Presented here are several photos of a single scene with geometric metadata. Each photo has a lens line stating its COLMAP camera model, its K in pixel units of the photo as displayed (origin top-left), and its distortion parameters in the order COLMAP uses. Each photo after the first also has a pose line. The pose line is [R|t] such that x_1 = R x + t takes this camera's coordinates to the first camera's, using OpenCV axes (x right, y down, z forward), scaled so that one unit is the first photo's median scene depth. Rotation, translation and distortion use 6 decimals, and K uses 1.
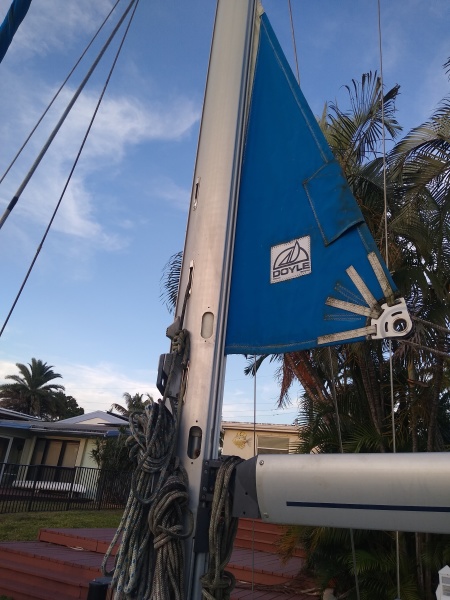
lens RADIAL K [[451.8, 0, 225.0], [0, 451.8, 300.0], [0, 0, 1]] dist [0.076818, -0.117940]
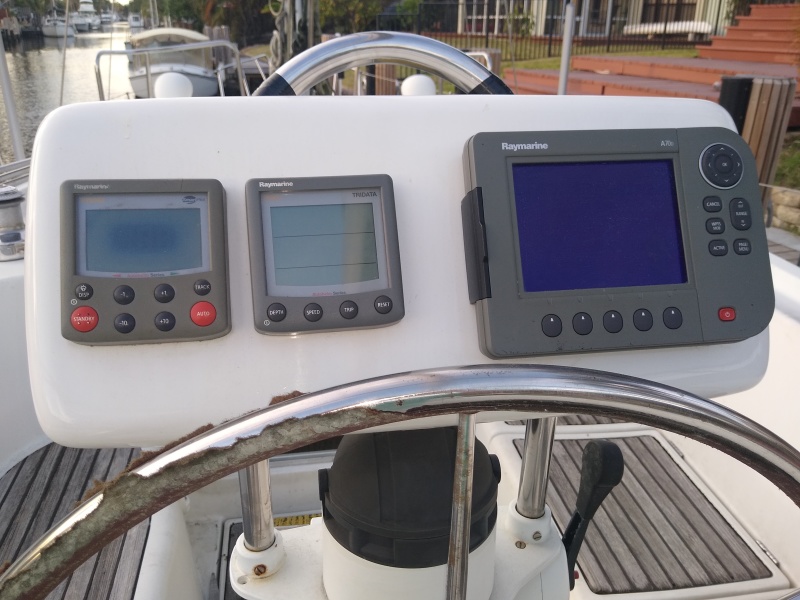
lens RADIAL K [[651.9, 0, 400.0], [0, 651.9, 300.0], [0, 0, 1]] dist [0.007838, -0.042855]
pose [[0.685772, 0.195935, -0.700946, 0.148388], [0.333607, 0.771329, 0.541995, 0.027695], [0.646856, -0.605526, 0.463591, -0.042315]]
